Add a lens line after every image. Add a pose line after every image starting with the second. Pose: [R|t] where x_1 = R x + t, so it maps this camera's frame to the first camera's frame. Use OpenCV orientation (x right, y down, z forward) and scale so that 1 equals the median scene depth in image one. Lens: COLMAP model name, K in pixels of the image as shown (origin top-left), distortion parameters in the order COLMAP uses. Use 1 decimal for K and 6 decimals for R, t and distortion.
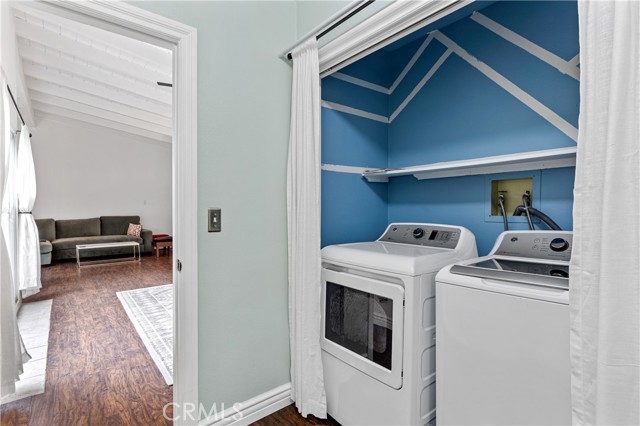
lens RADIAL K [[314.3, 0, 320.0], [0, 314.3, 213.0], [0, 0, 1]] dist [0.003166, 0.000611]
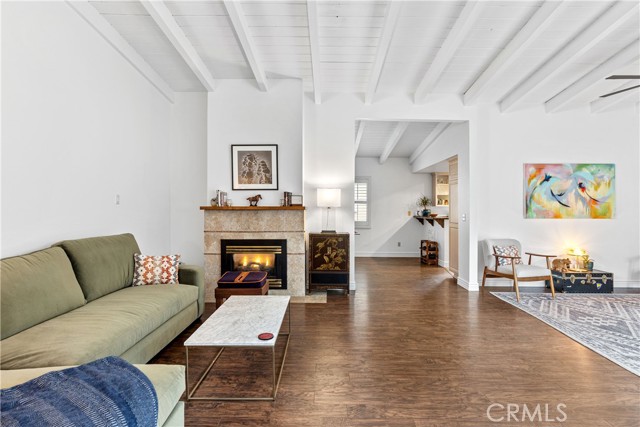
lens RADIAL K [[317.6, 0, 328.9], [0, 317.6, 206.5], [0, 0, 1]] dist [-0.003646, -0.000938]
pose [[0.637390, 0.005296, 0.770523, -0.921607], [0.003985, 0.999940, -0.010169, -0.025920], [-0.770531, 0.009552, 0.637331, 0.694488]]
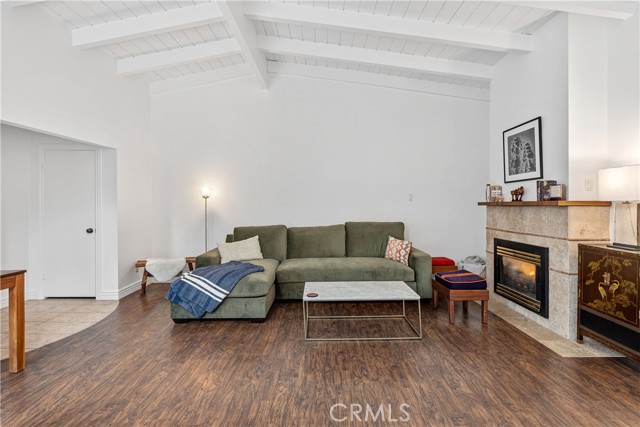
lens RADIAL K [[313.6, 0, 320.7], [0, 313.6, 203.1], [0, 0, 1]] dist [-0.002307, -0.000315]
pose [[0.767916, -0.000737, -0.640550, -0.424071], [-0.007758, 0.999915, -0.010450, -0.022720], [0.640503, 0.012994, 0.767846, 0.617156]]
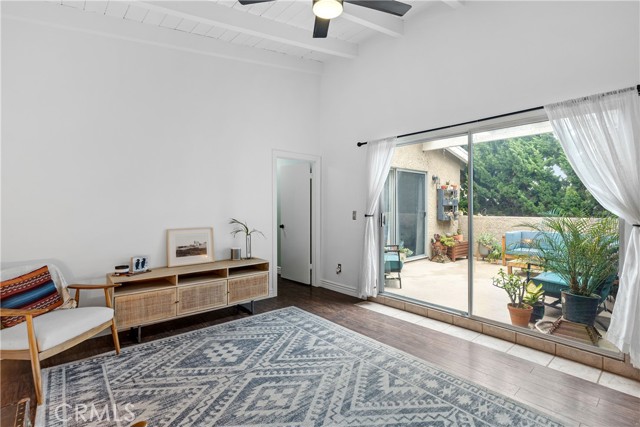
lens RADIAL K [[310.1, 0, 323.3], [0, 310.1, 202.1], [0, 0, 1]] dist [-0.000699, -0.000155]
pose [[-0.999593, 0.002295, -0.028446, -0.188423], [0.002203, 0.999992, 0.003276, -0.027462], [0.028453, 0.003212, -0.999590, 0.892760]]
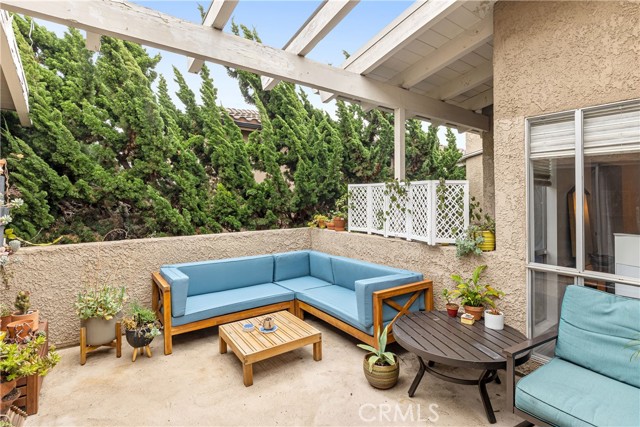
lens RADIAL K [[322.9, 0, 331.2], [0, 322.9, 198.2], [0, 0, 1]] dist [-0.000719, -0.000068]
pose [[-0.050754, 0.001033, -0.998711, -0.343926], [-0.017946, 0.999837, 0.001946, -0.048481], [0.998550, 0.018022, -0.050727, 0.169429]]
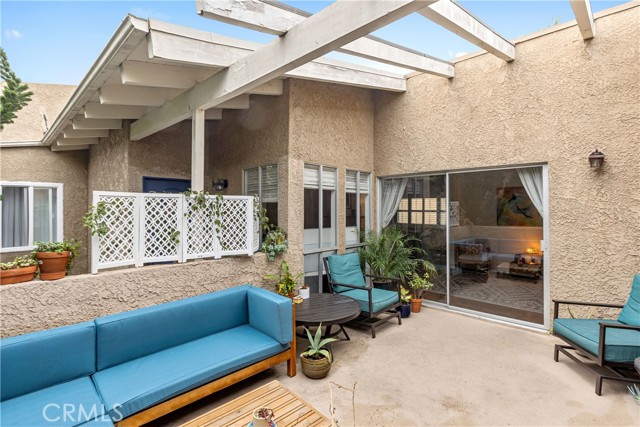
lens RADIAL K [[314.5, 0, 322.9], [0, 314.5, 204.2], [0, 0, 1]] dist [-0.002661, -0.000705]
pose [[0.993534, 0.000095, 0.113532, -0.780015], [0.002883, 0.999656, -0.026061, -0.049877], [-0.113496, 0.026220, 0.993192, -0.230395]]
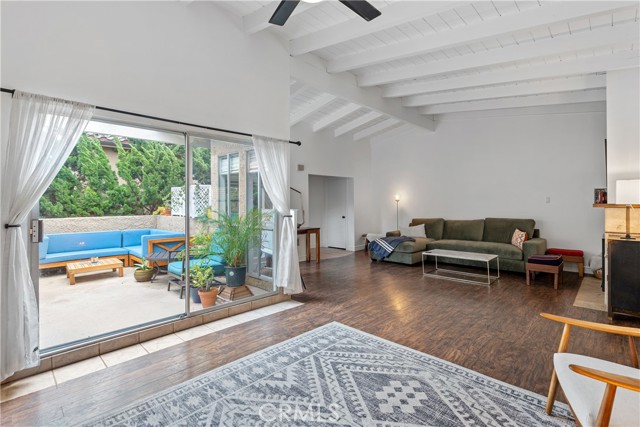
lens RADIAL K [[296.3, 0, 321.9], [0, 296.3, 202.0], [0, 0, 1]] dist [0.005406, 0.000214]
pose [[0.103110, -0.006732, -0.994647, 0.054258], [-0.012719, 0.999886, -0.008086, -0.024301], [0.994589, 0.013485, 0.103013, 0.578502]]
